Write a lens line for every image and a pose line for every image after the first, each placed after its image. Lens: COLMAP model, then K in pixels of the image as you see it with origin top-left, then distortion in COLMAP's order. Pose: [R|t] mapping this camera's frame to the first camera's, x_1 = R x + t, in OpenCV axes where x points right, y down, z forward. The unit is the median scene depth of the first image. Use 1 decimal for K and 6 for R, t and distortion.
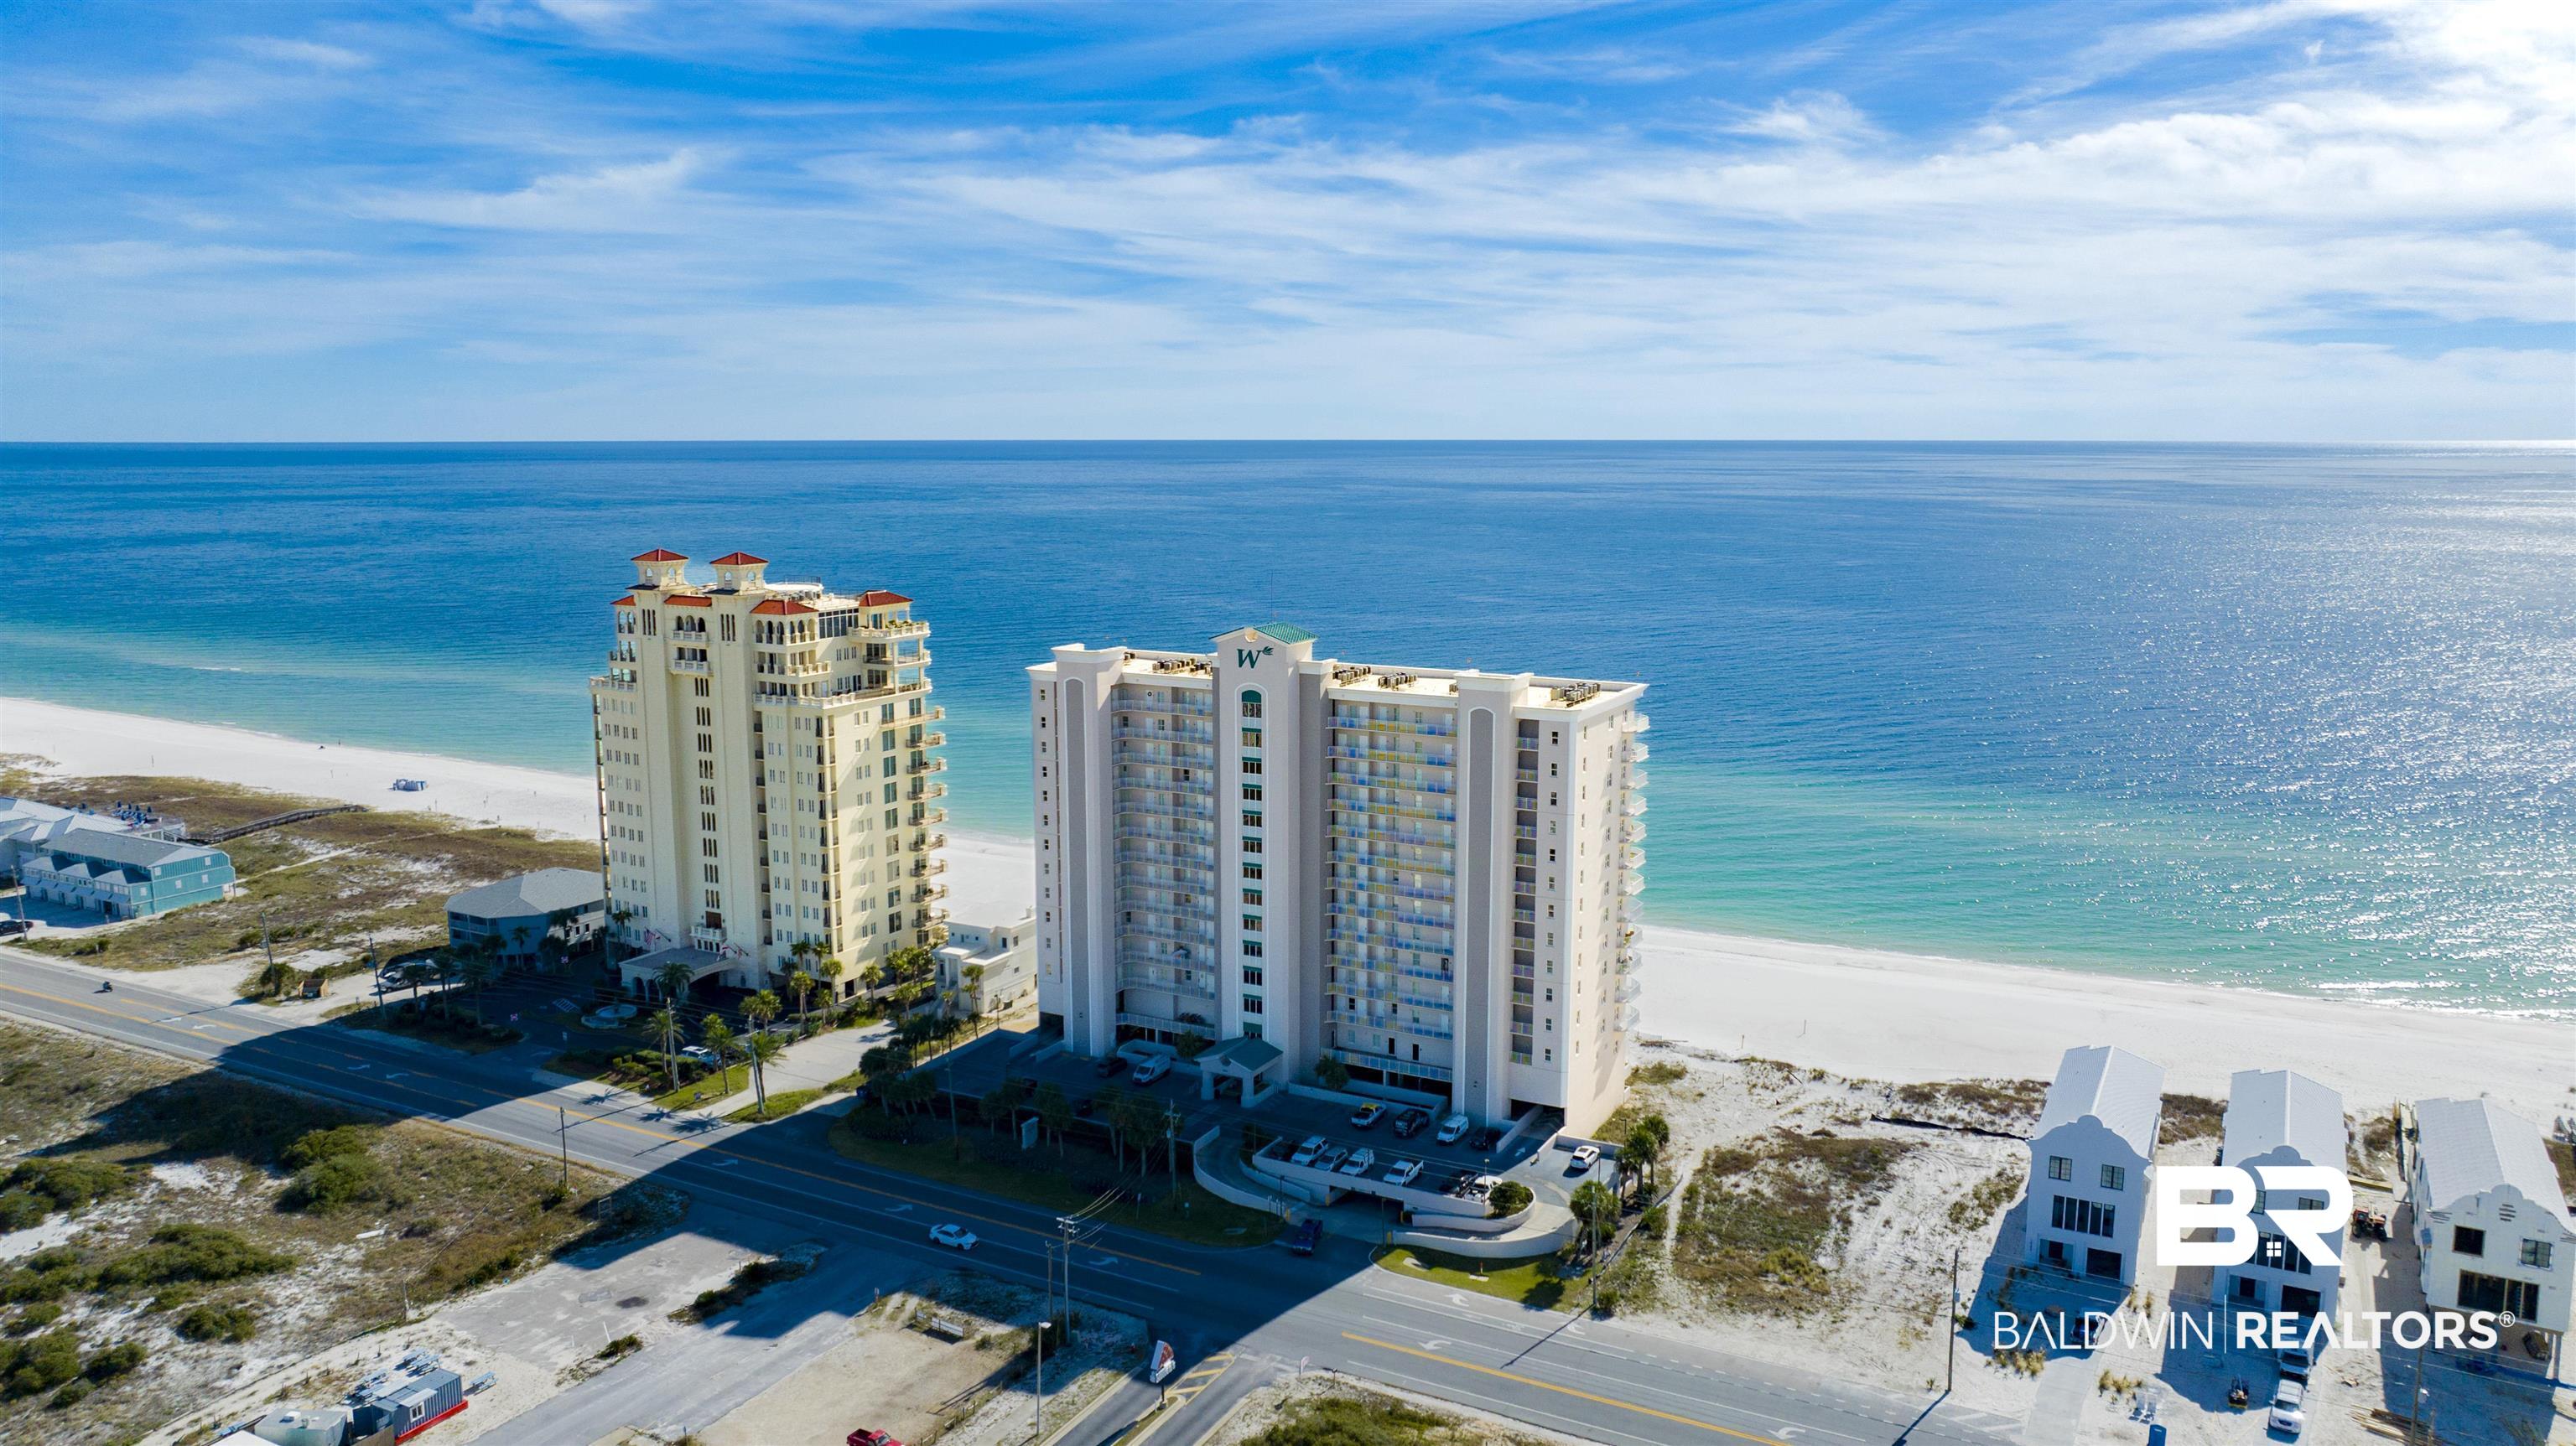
lens RADIAL K [[1851.1, 0, 1299.7], [0, 1851.1, 722.8], [0, 0, 1]] dist [-0.091022, 0.103517]
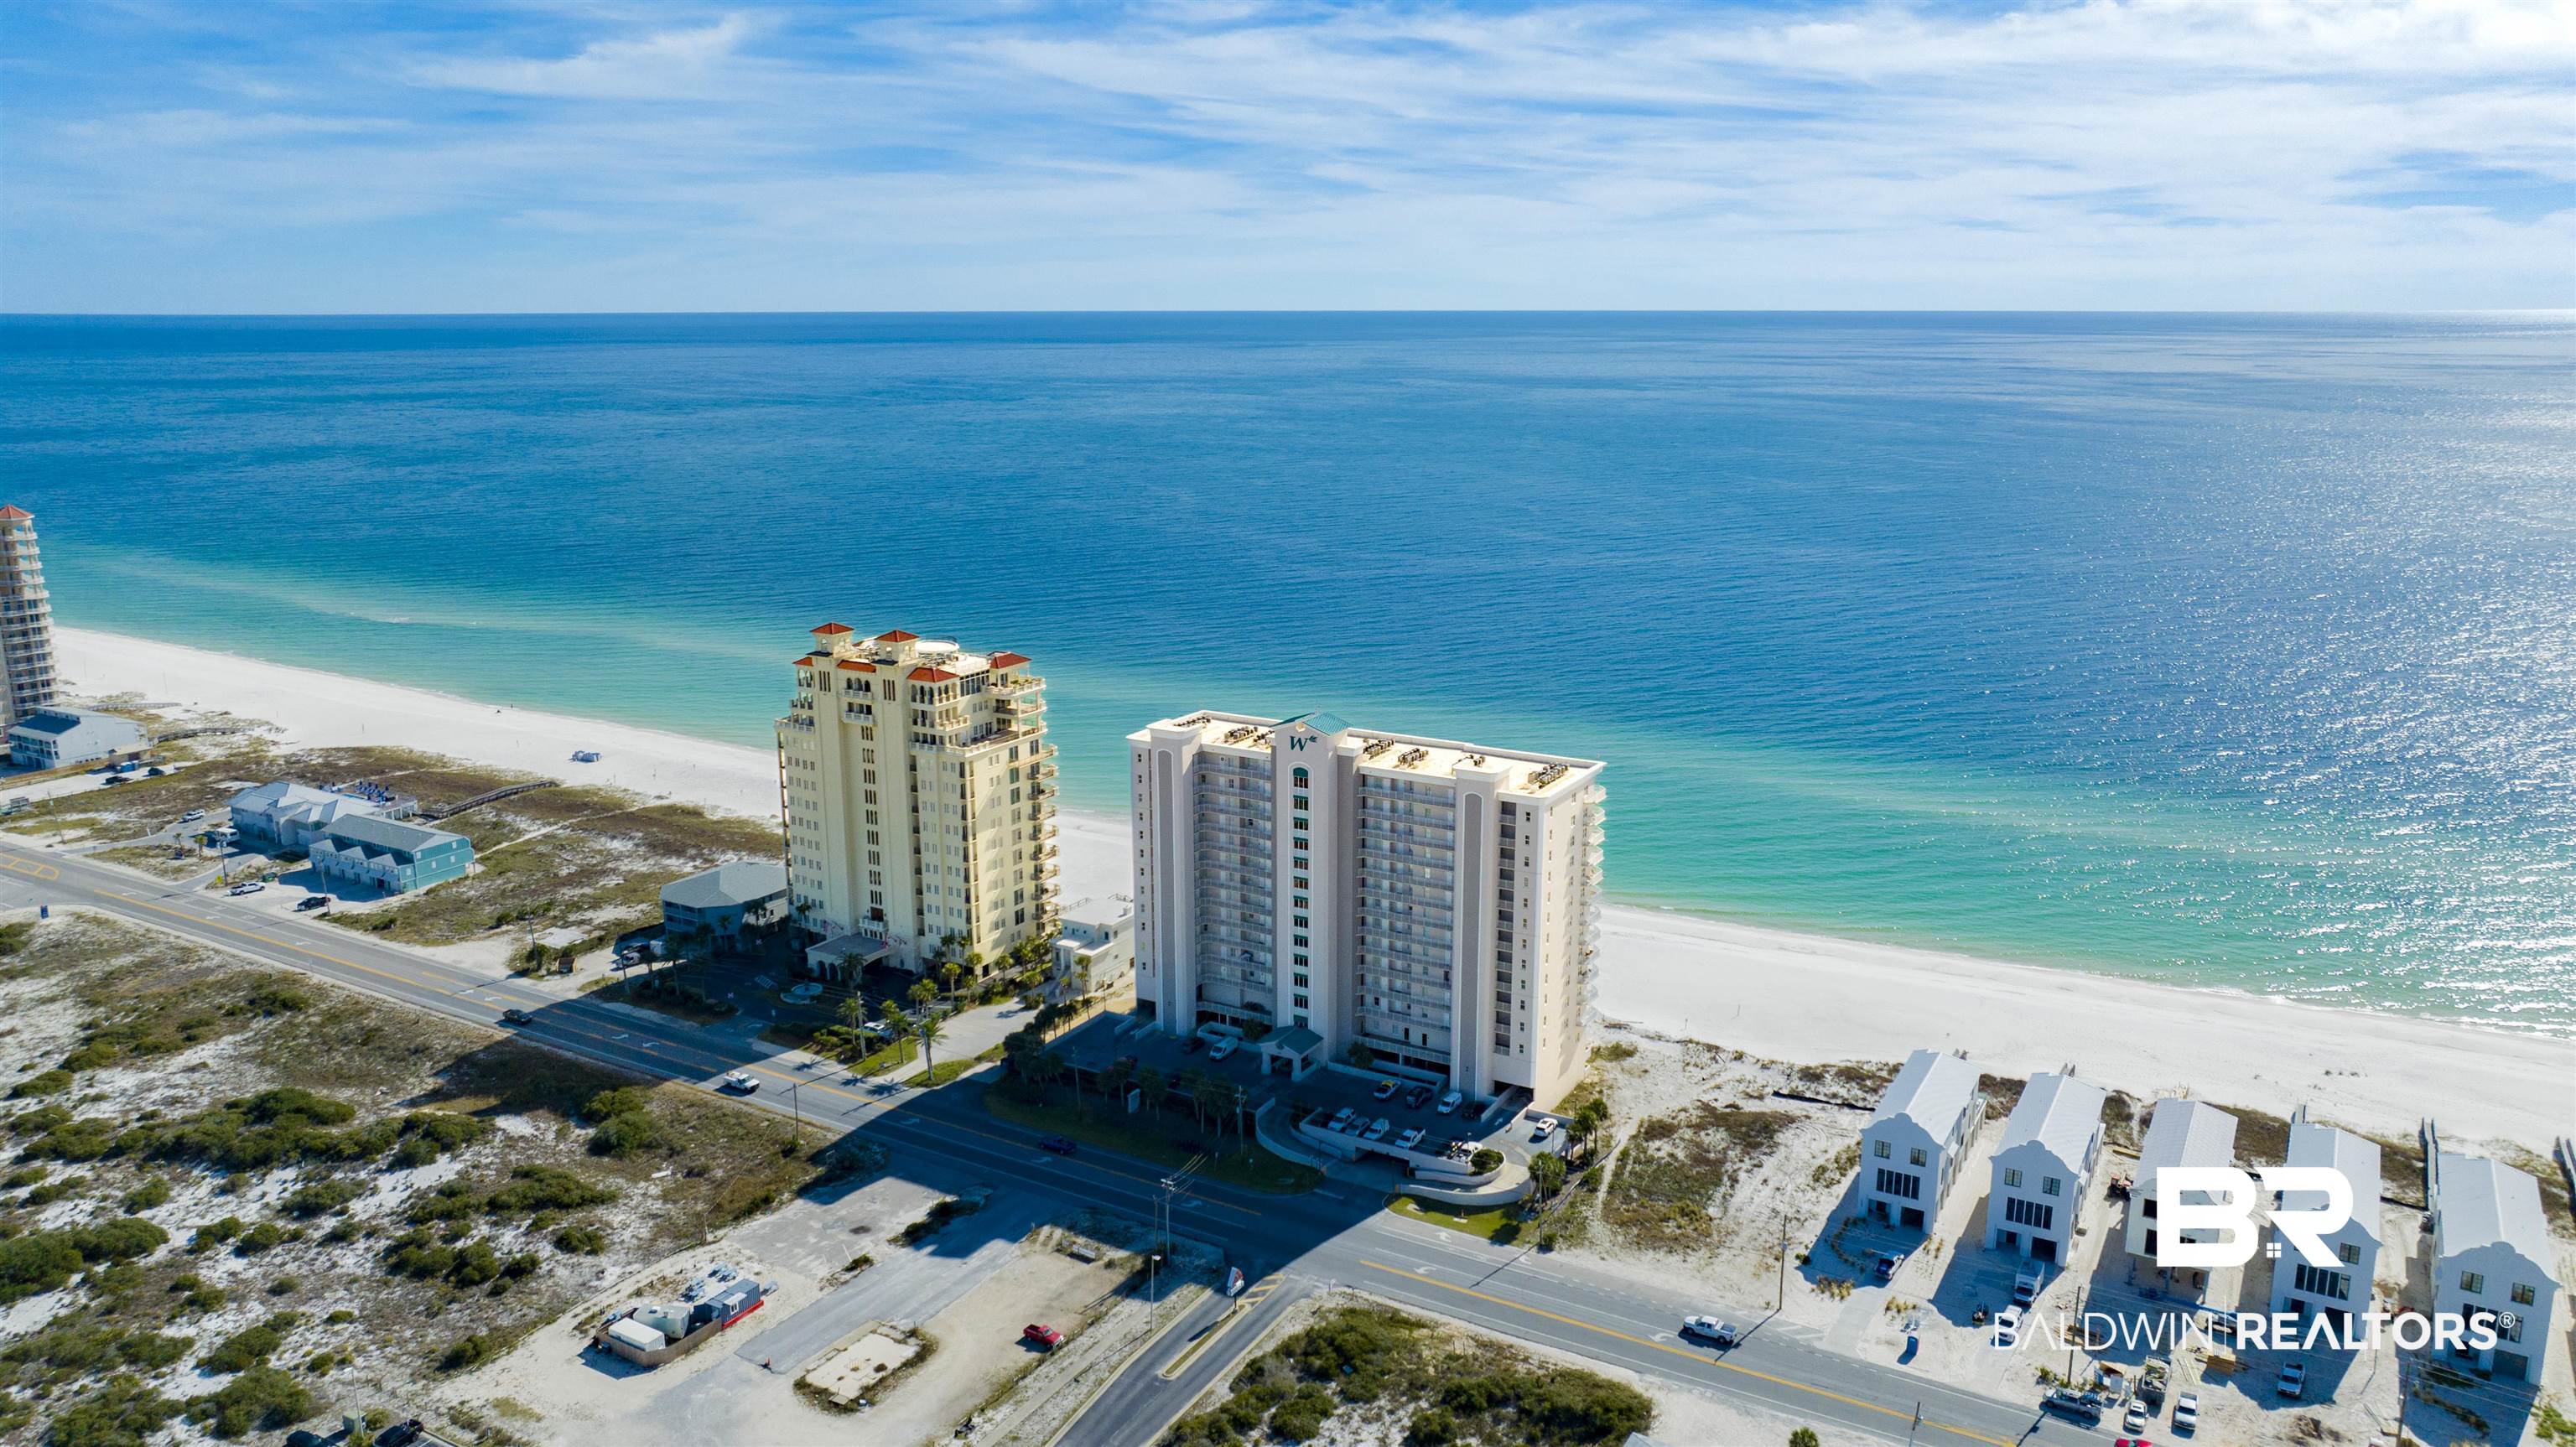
lens RADIAL K [[1851.2, 0, 1299.7], [0, 1851.2, 723.3], [0, 0, 1]] dist [-0.091022, 0.103517]
pose [[0.999515, 0.007778, -0.030169, 0.012028], [-0.005549, 0.997295, 0.073288, -0.143612], [0.030657, -0.073085, 0.996854, -0.301822]]
